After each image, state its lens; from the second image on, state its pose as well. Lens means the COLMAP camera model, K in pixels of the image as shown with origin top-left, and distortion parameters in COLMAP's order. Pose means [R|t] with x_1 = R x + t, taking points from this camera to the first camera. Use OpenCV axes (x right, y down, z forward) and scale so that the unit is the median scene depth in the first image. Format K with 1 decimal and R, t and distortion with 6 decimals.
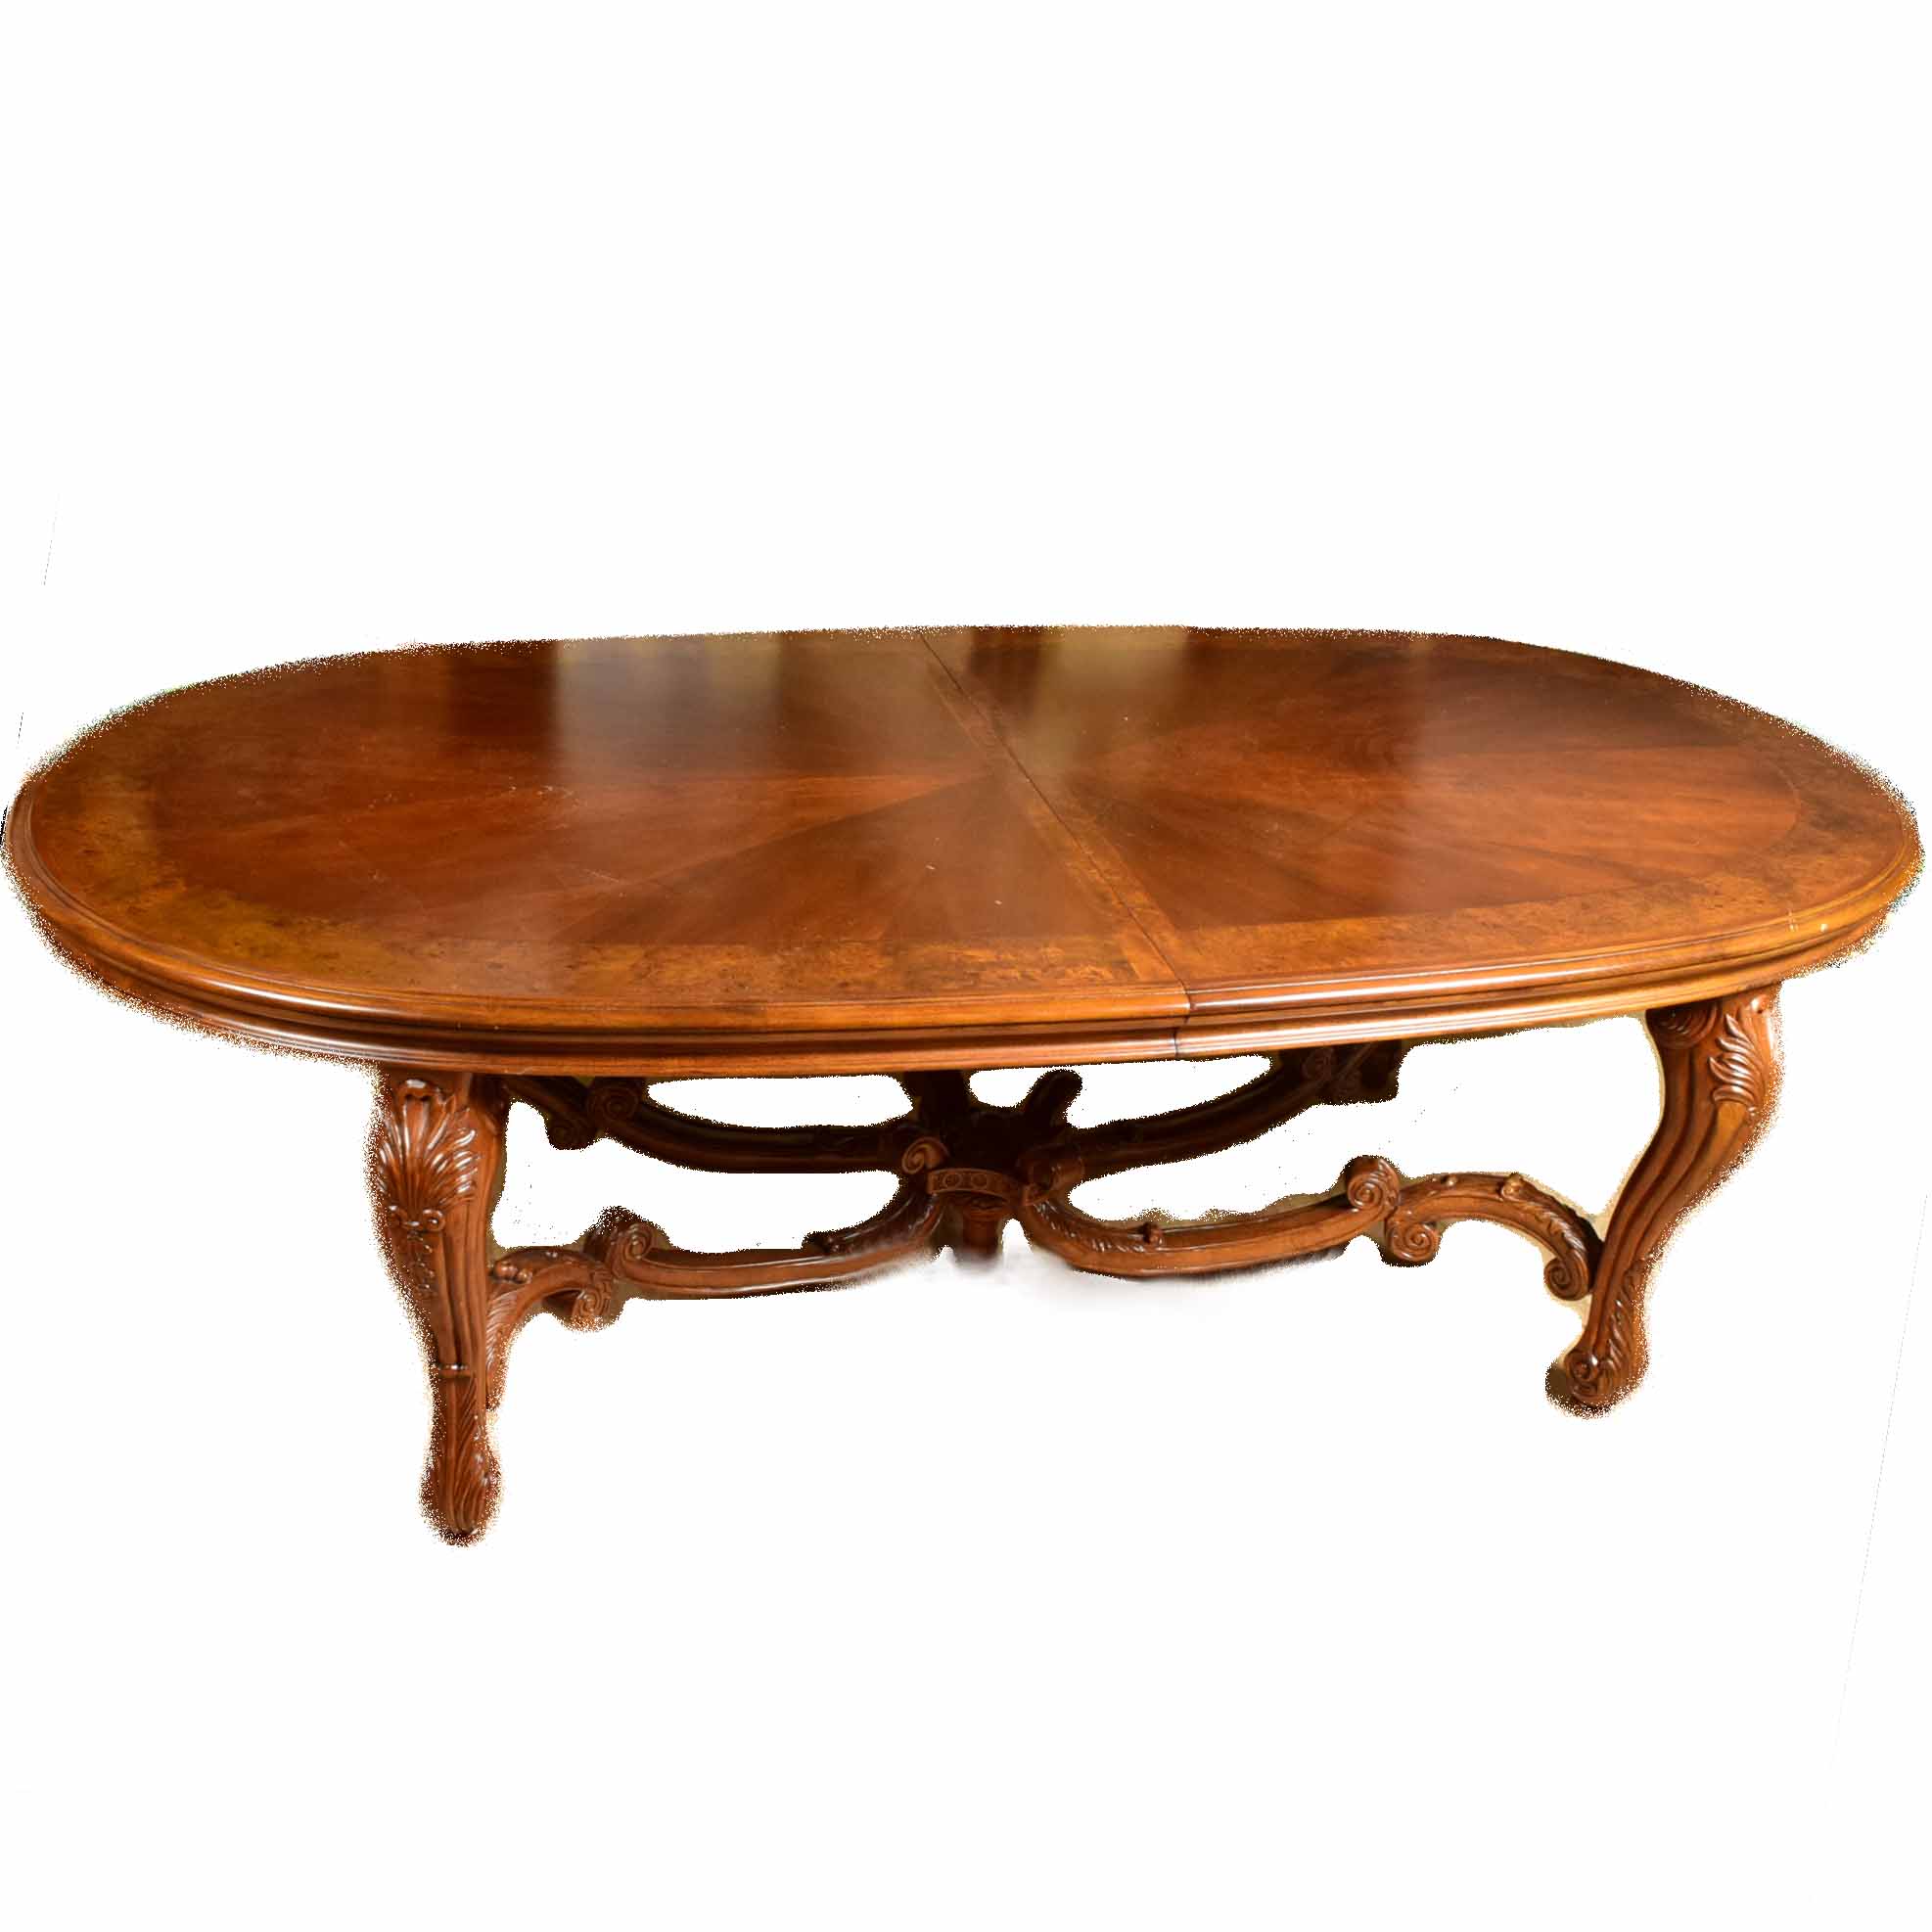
lens RADIAL K [[2147.0, 0, 967.7], [0, 2147.0, 869.4], [0, 0, 1]] dist [-0.021258, 0.011030]
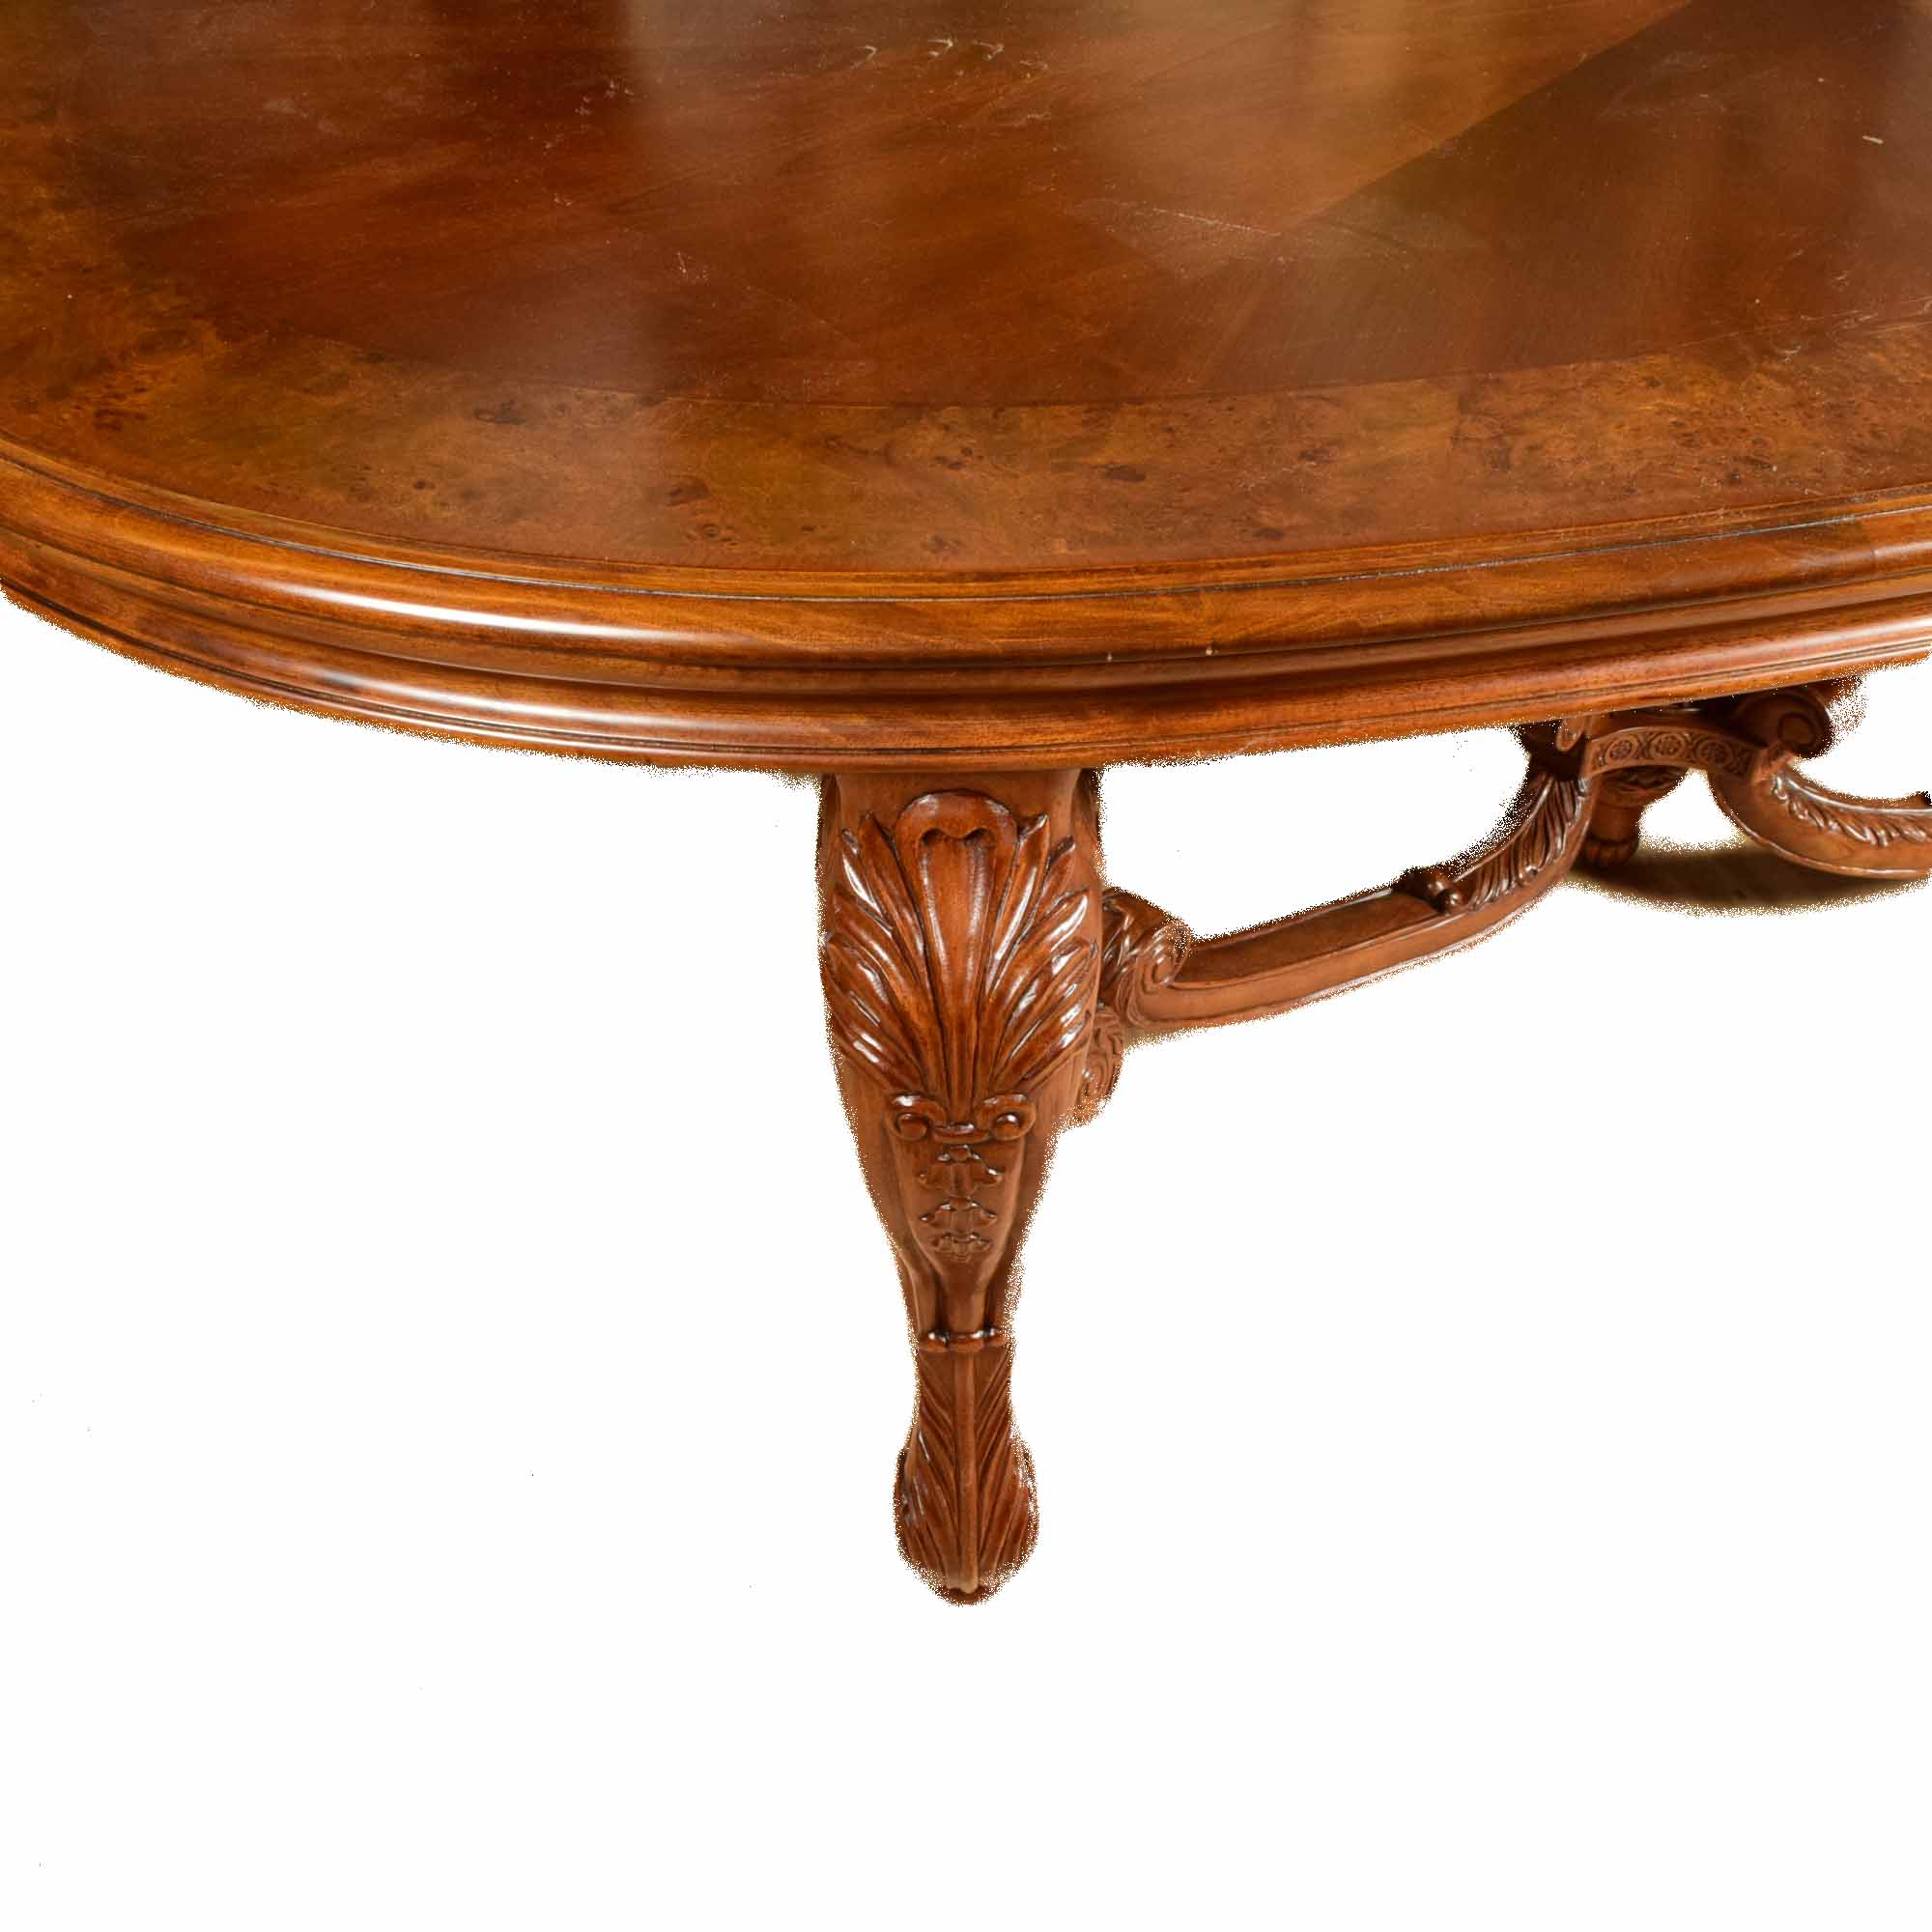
lens RADIAL K [[2147.0, 0, 967.7], [0, 2147.0, 869.4], [0, 0, 1]] dist [-0.021258, 0.011030]
pose [[0.993858, -0.105282, 0.034082, -0.261542], [0.091853, 0.956607, 0.276525, 0.004925], [-0.061716, -0.271696, 0.960402, 0.610061]]
